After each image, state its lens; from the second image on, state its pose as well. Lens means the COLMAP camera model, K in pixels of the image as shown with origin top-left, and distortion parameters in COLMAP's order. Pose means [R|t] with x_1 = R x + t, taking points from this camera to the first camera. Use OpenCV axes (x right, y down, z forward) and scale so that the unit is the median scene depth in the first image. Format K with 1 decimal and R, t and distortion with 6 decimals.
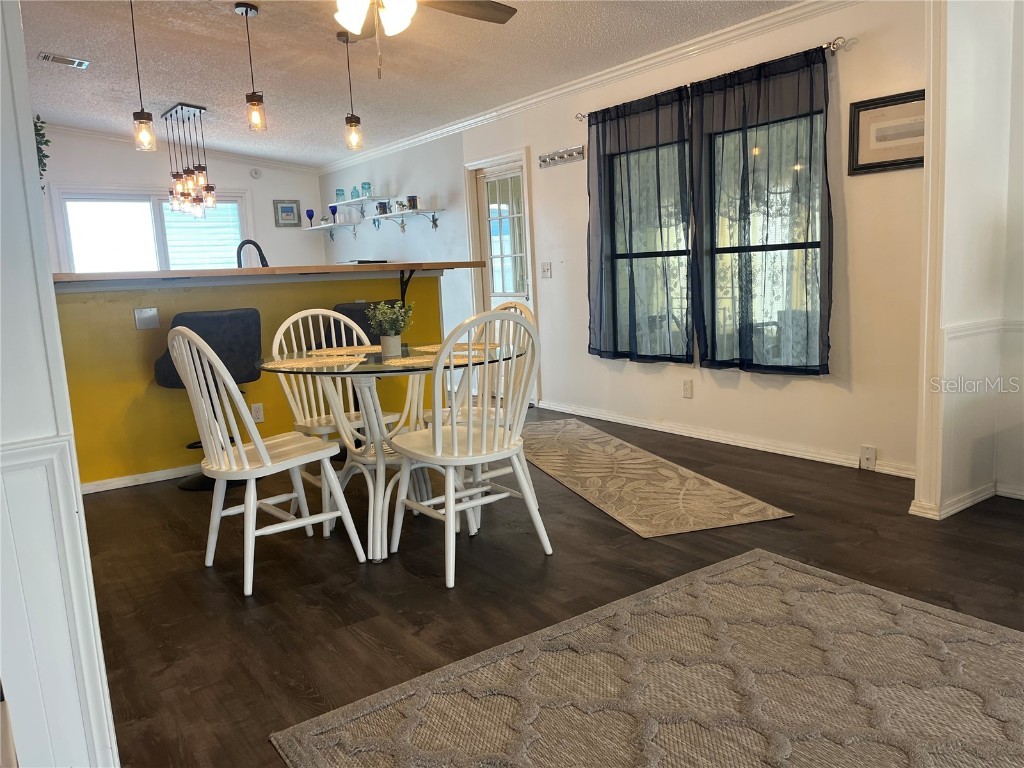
lens RADIAL K [[773.3, 0, 509.1], [0, 773.3, 392.1], [0, 0, 1]] dist [0.074388, -0.108494]
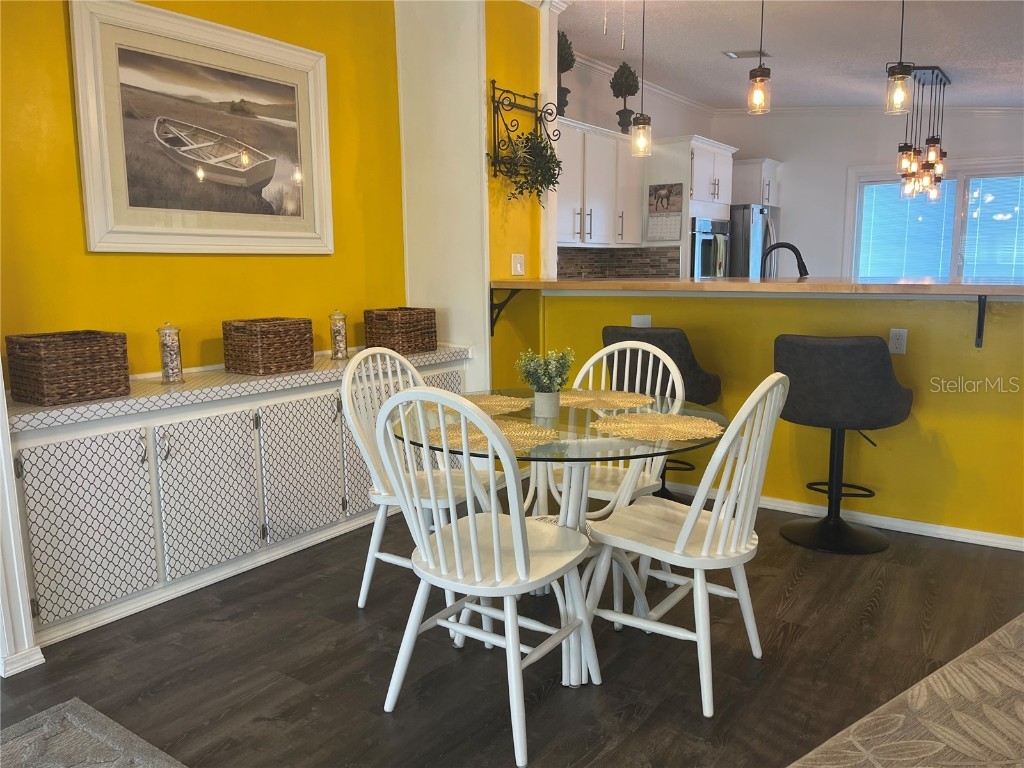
lens RADIAL K [[773.3, 0, 509.1], [0, 773.3, 392.1], [0, 0, 1]] dist [0.074388, -0.108494]
pose [[0.324495, 0.189309, -0.926750, 0.635367], [-0.153821, 0.977287, 0.145773, -0.202709], [0.933296, 0.095251, 0.346244, 0.787047]]
